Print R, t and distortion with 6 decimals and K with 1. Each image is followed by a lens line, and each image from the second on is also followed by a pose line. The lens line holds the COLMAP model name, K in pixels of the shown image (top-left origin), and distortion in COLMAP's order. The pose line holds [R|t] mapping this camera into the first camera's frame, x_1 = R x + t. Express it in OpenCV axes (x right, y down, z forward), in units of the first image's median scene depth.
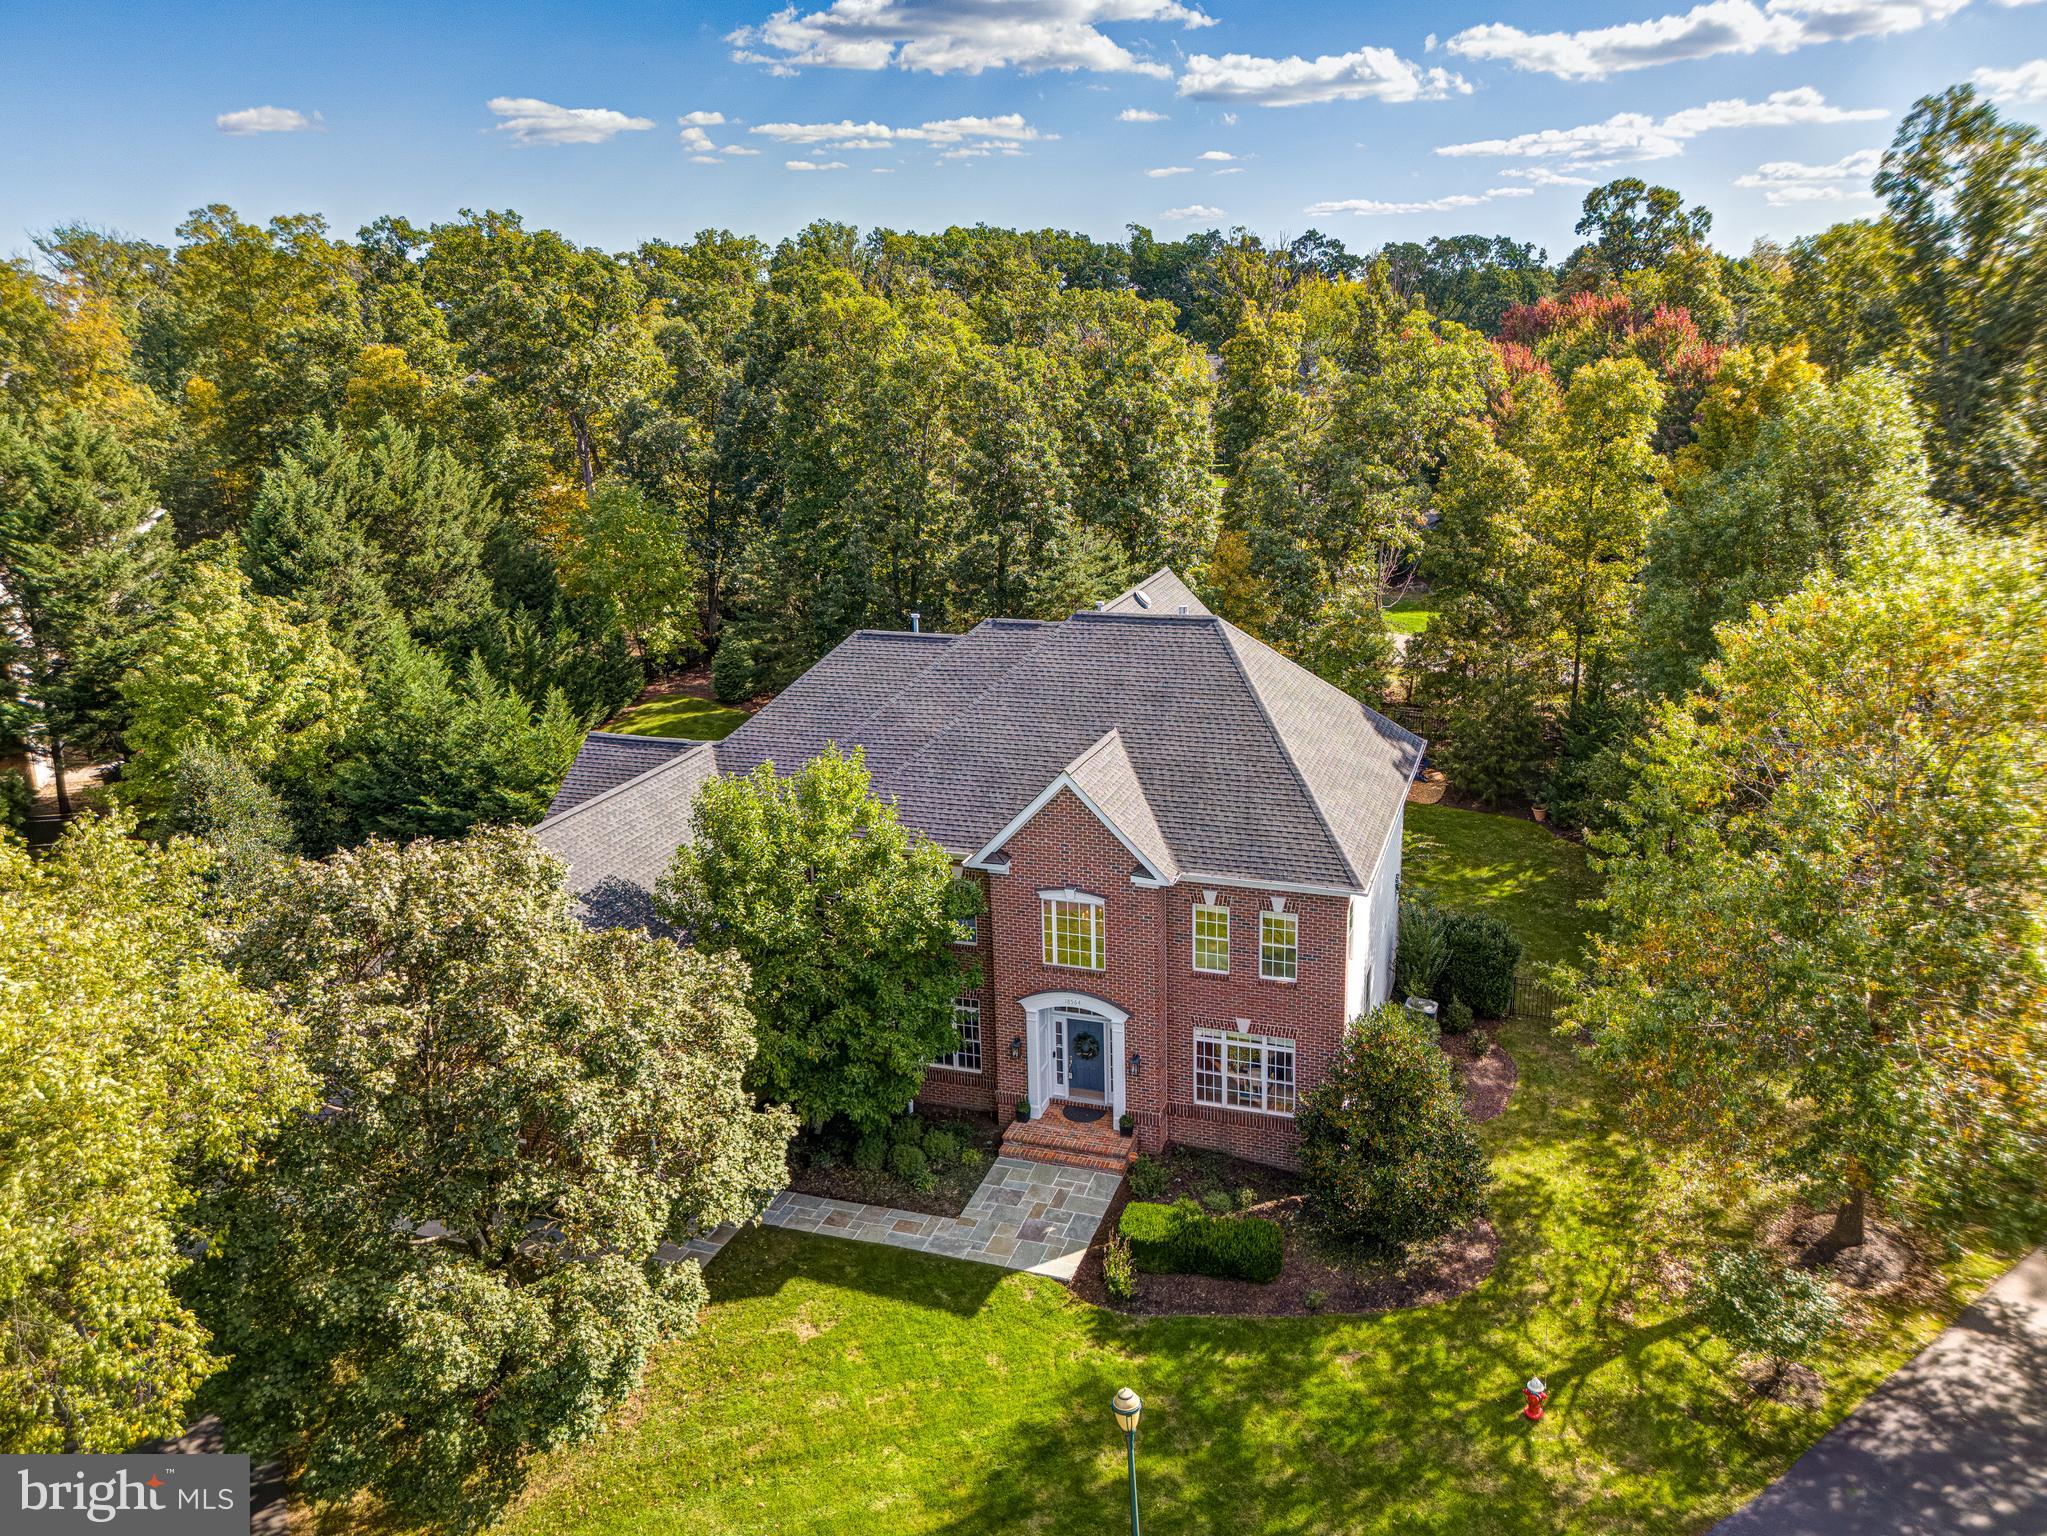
lens RADIAL K [[1579.5, 0, 1069.8], [0, 1579.5, 766.2], [0, 0, 1]] dist [0.047075, -0.006474]
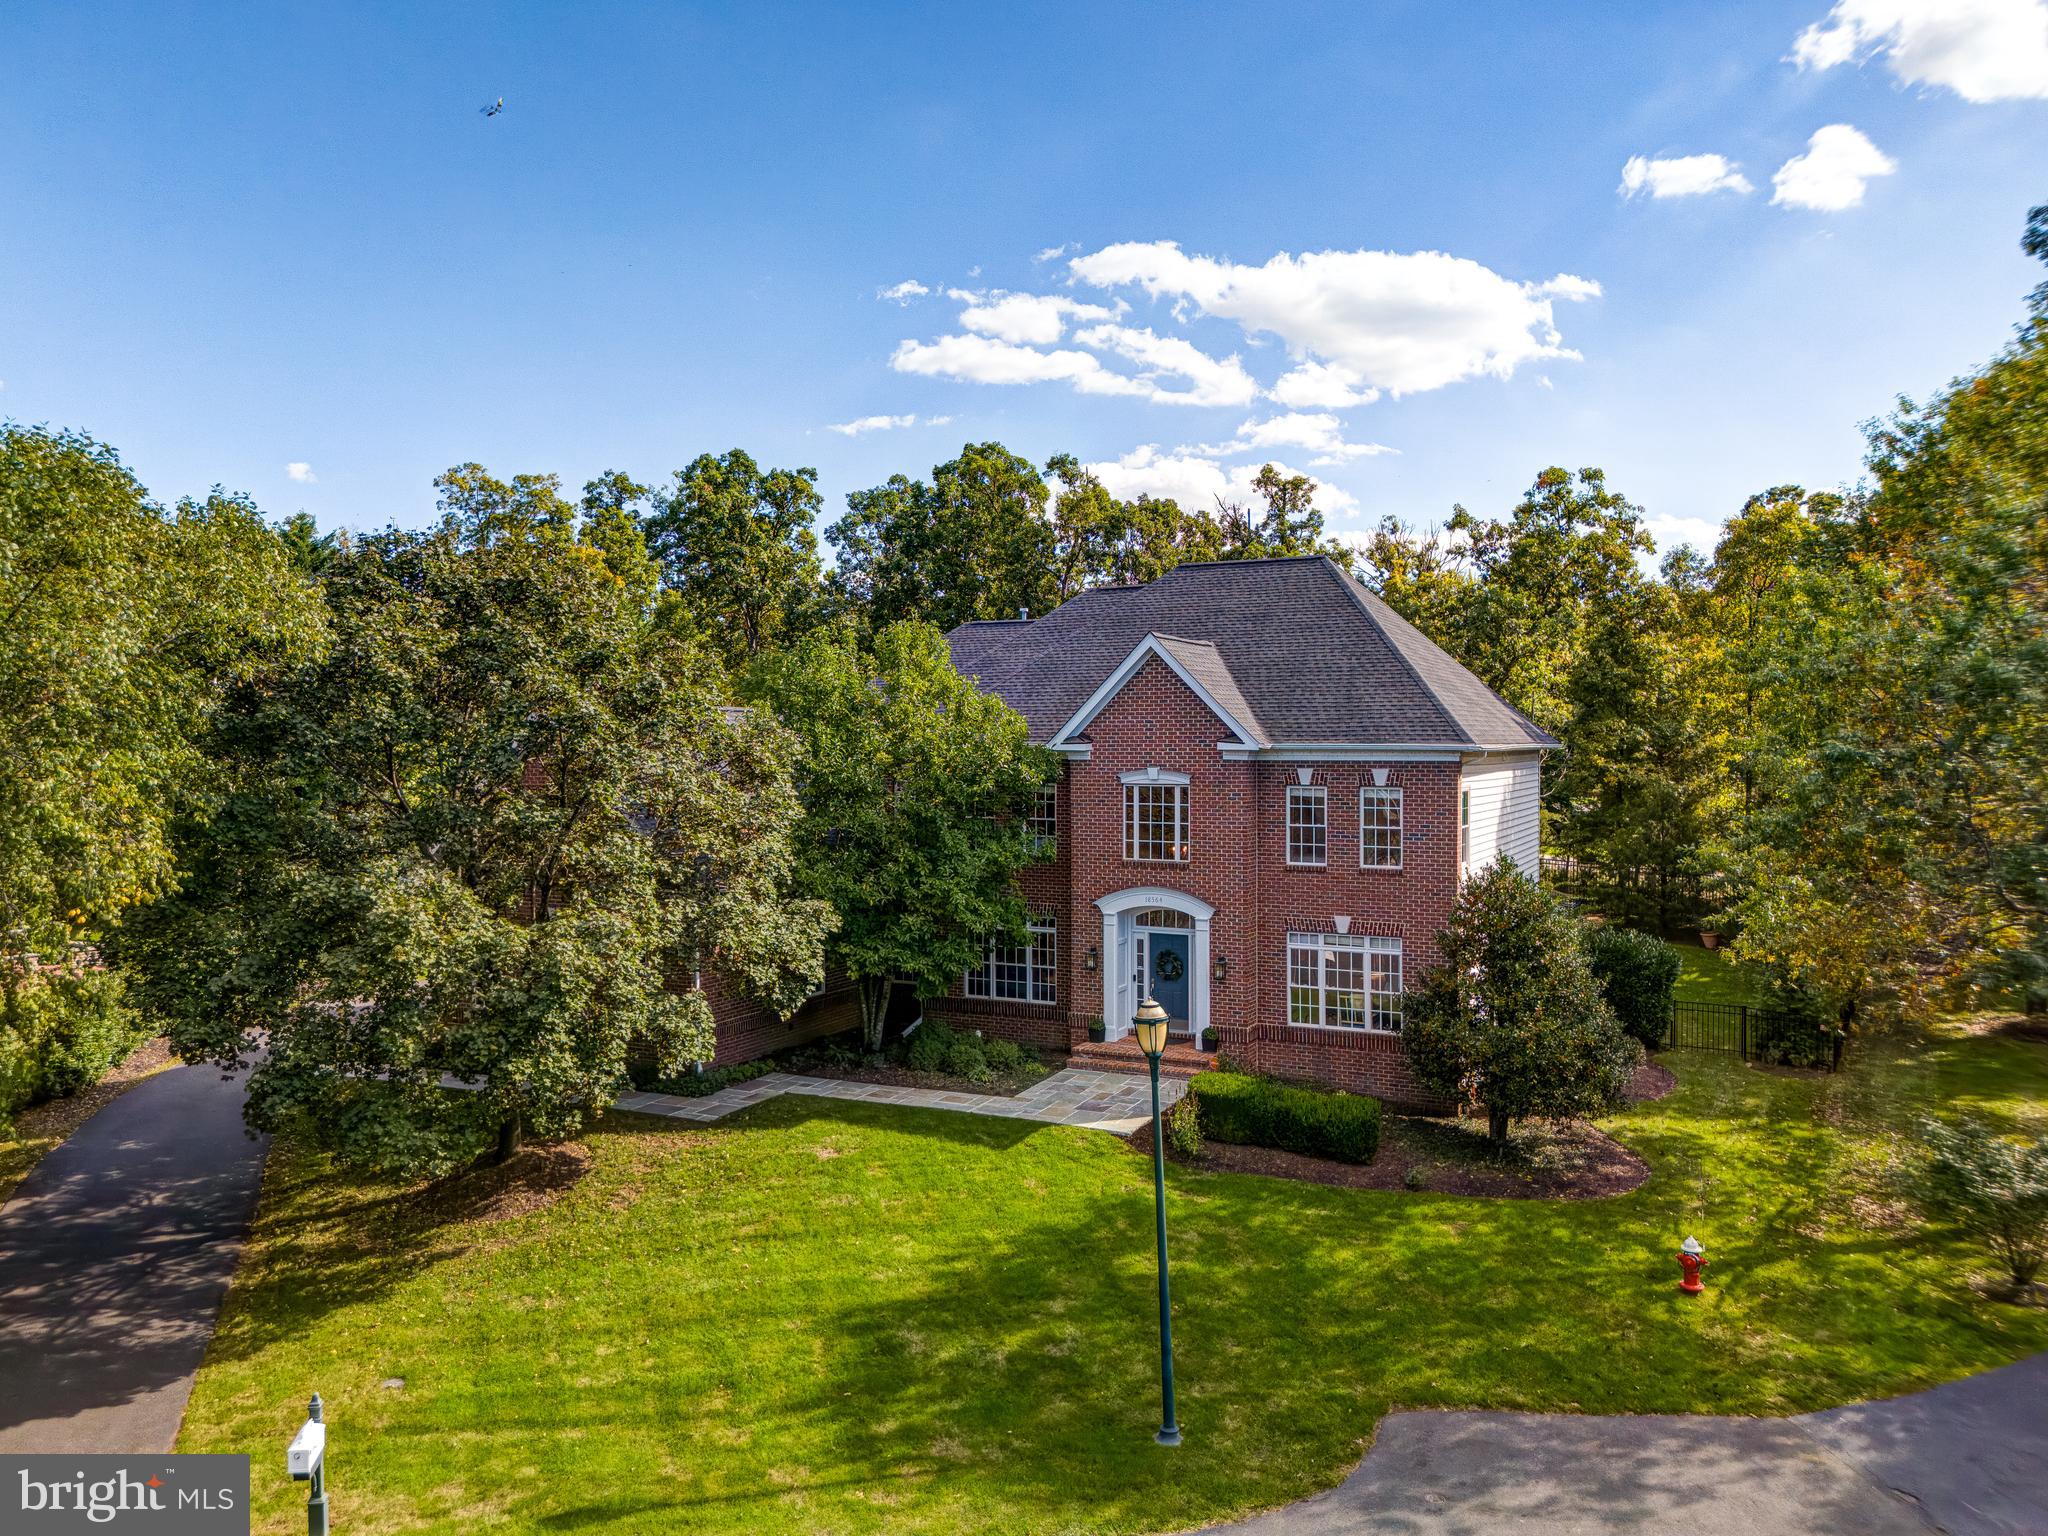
lens RADIAL K [[1537.7, 0, 1016.9], [0, 1537.7, 774.8], [0, 0, 1]] dist [0.131424, -0.271749]
pose [[0.989287, 0.023607, -0.144063, 0.051073], [-0.060431, 0.964540, -0.256926, 0.317579], [0.132890, 0.262879, 0.955633, 0.112993]]
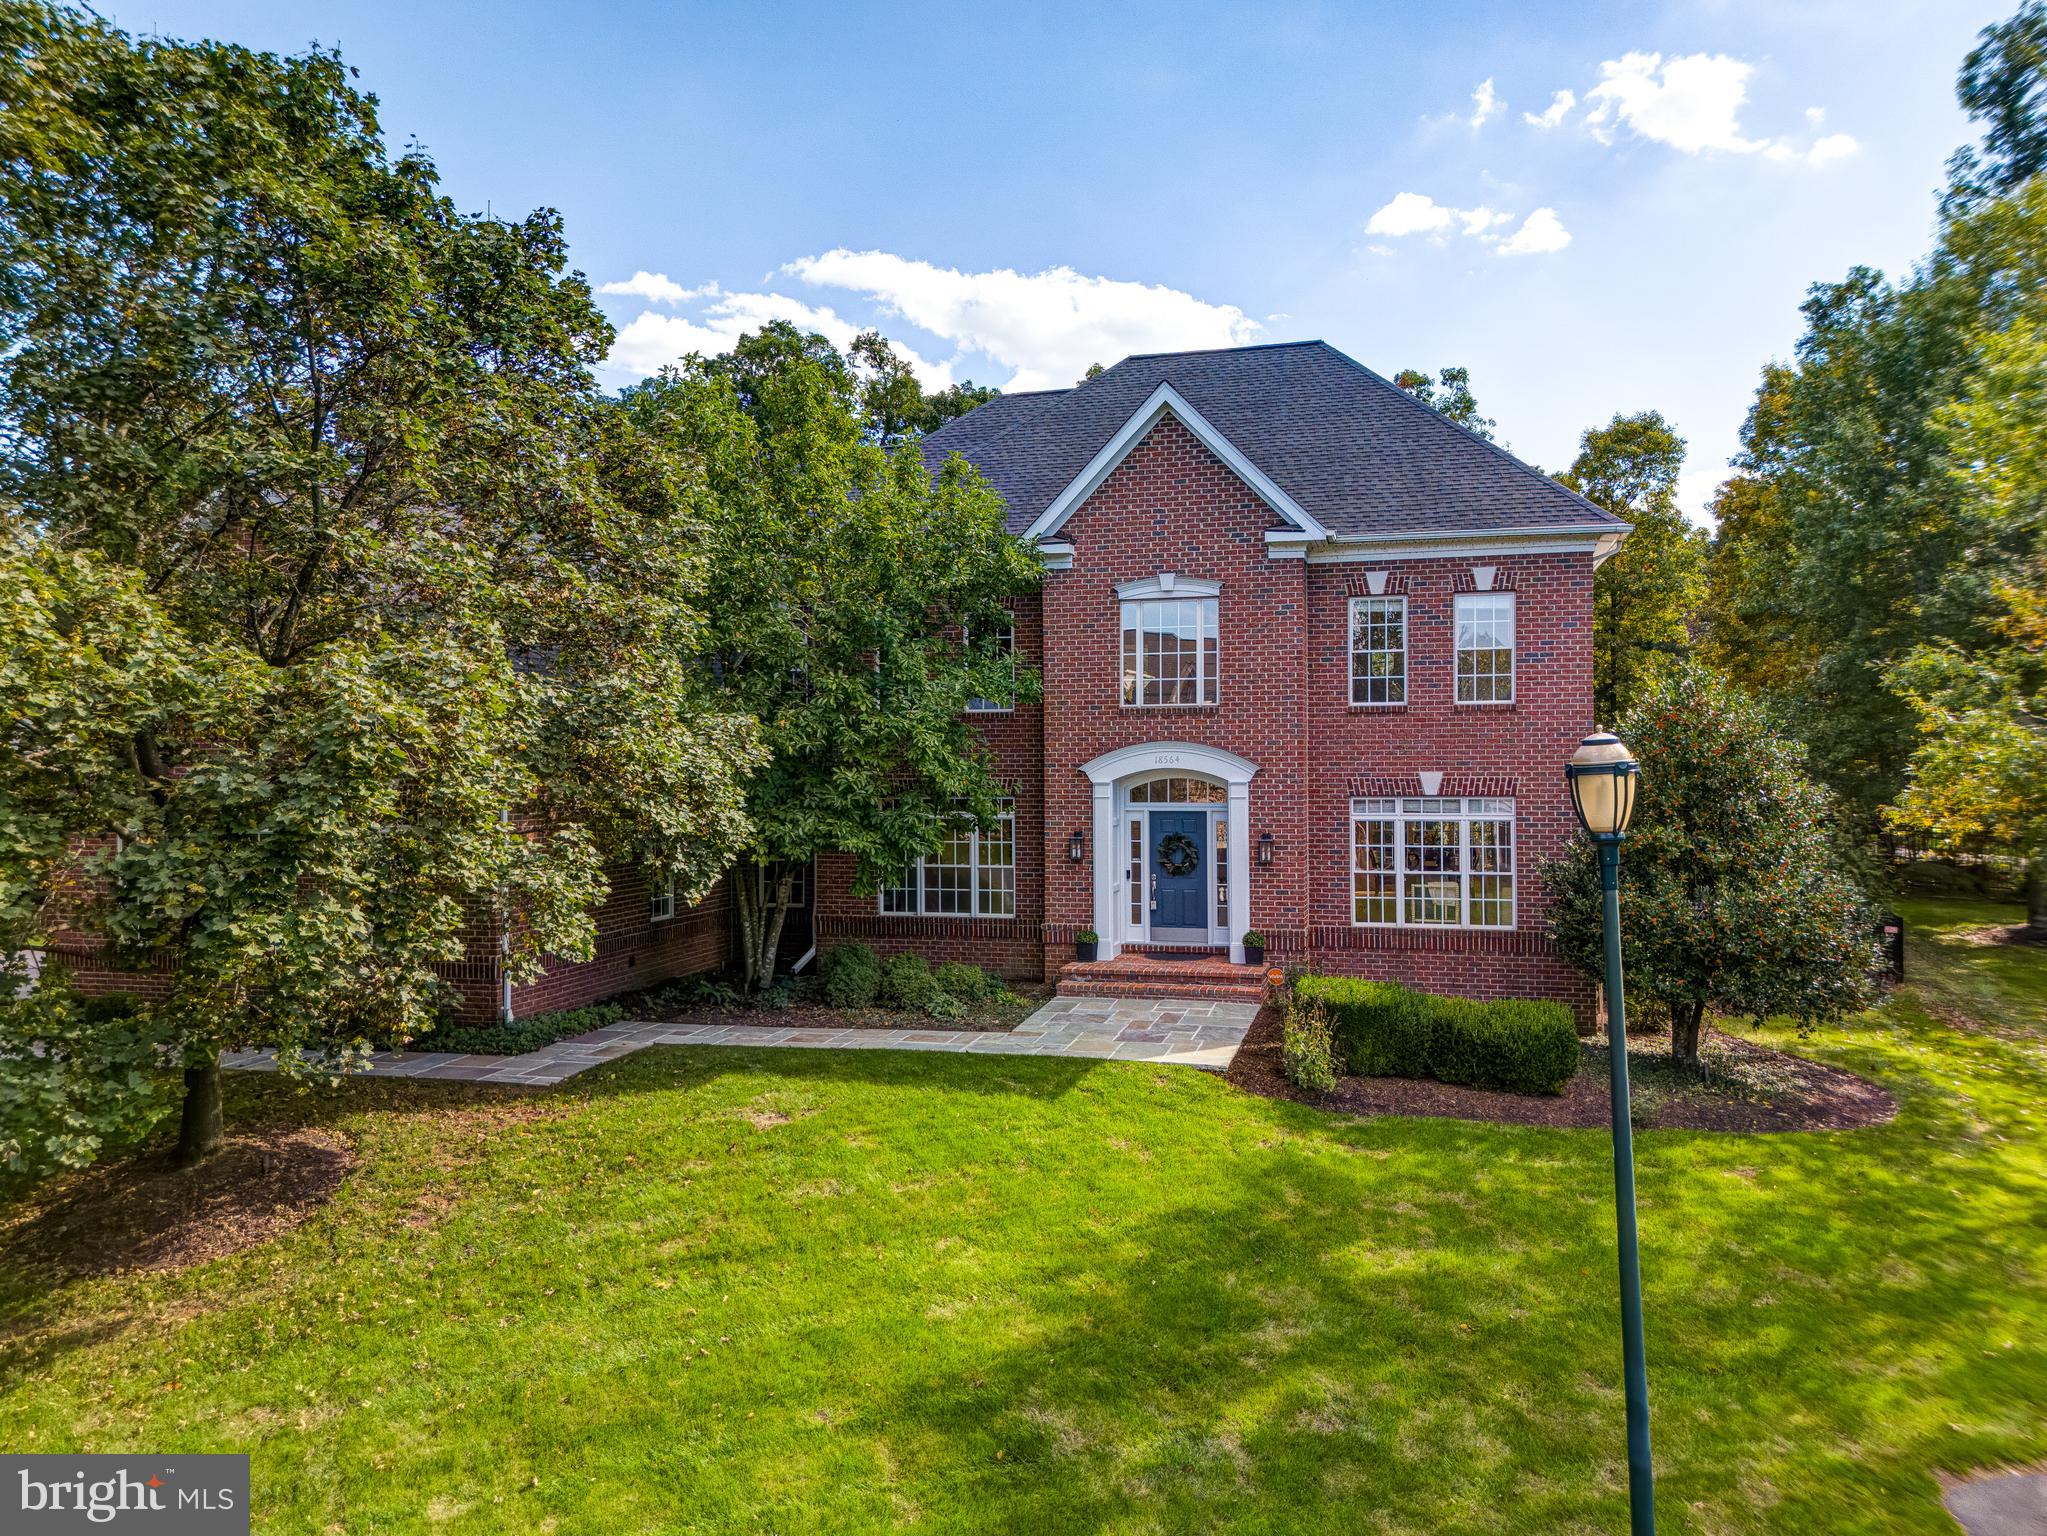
lens RADIAL K [[1530.1, 0, 1023.5], [0, 1530.1, 768.0], [0, 0, 1]] dist [0.088068, -0.082839]
pose [[0.998405, 0.014073, 0.054670, -0.094011], [0.001748, 0.960262, -0.279095, 0.334626], [-0.056425, 0.278746, 0.958706, 0.393346]]
